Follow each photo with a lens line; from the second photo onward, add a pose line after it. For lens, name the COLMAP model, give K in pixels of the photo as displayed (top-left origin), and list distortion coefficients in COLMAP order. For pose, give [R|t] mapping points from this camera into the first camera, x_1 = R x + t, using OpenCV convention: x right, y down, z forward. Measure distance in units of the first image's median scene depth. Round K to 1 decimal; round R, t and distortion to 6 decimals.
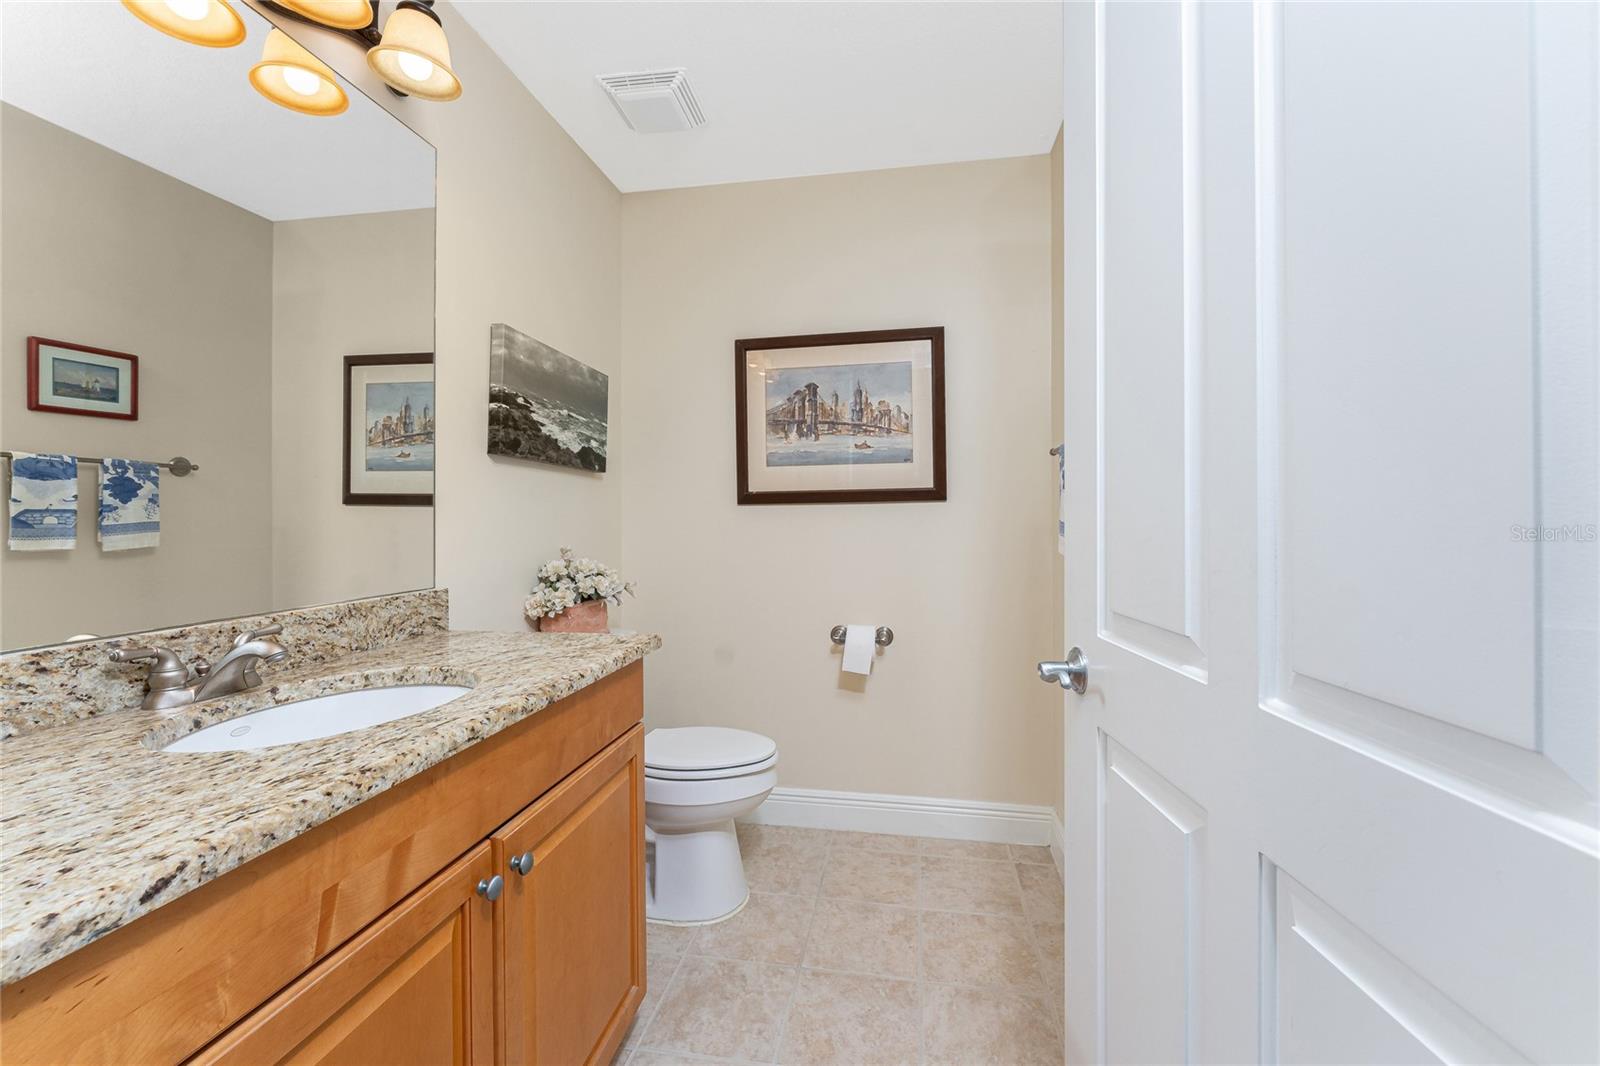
lens RADIAL K [[650.4, 0, 809.4], [0, 650.4, 523.3], [0, 0, 1]] dist [0.000980, -0.001691]
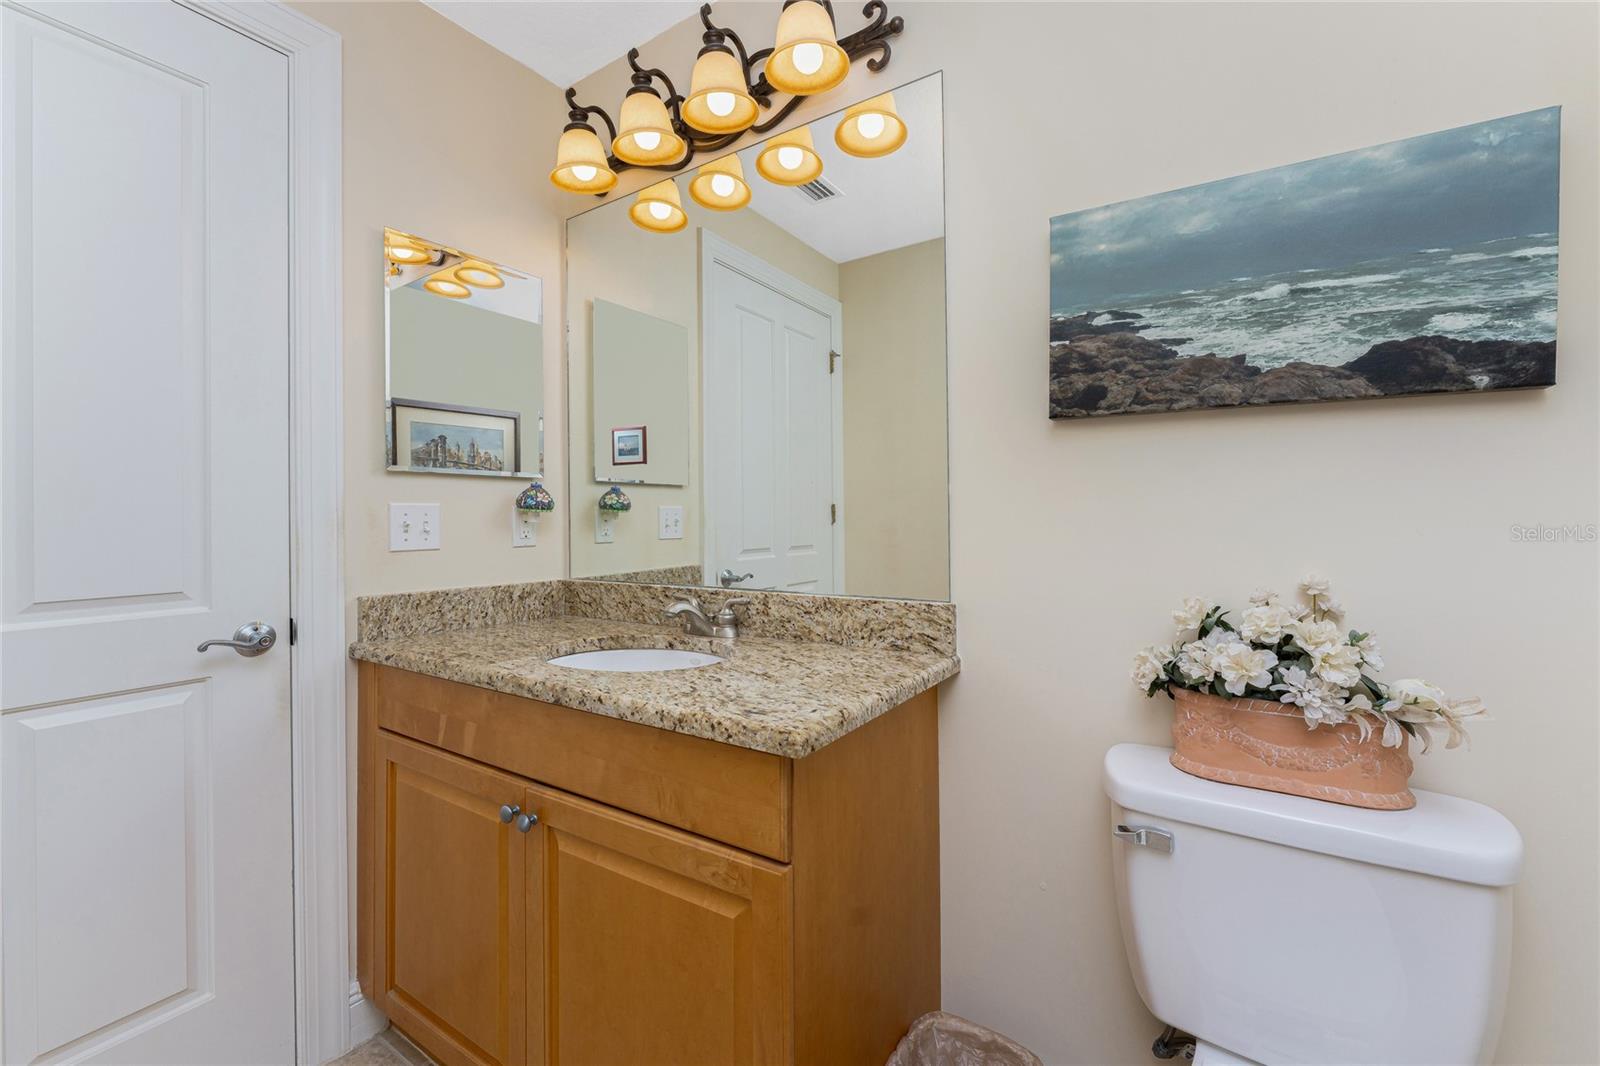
lens RADIAL K [[650.4, 0, 816.0], [0, 650.4, 519.5], [0, 0, 1]] dist [0.000980, -0.001691]
pose [[-0.381341, 0.000076, -0.924435, 0.249979], [-0.006076, 0.999978, 0.002588, -0.006016], [0.924415, 0.006604, -0.381332, 1.172978]]
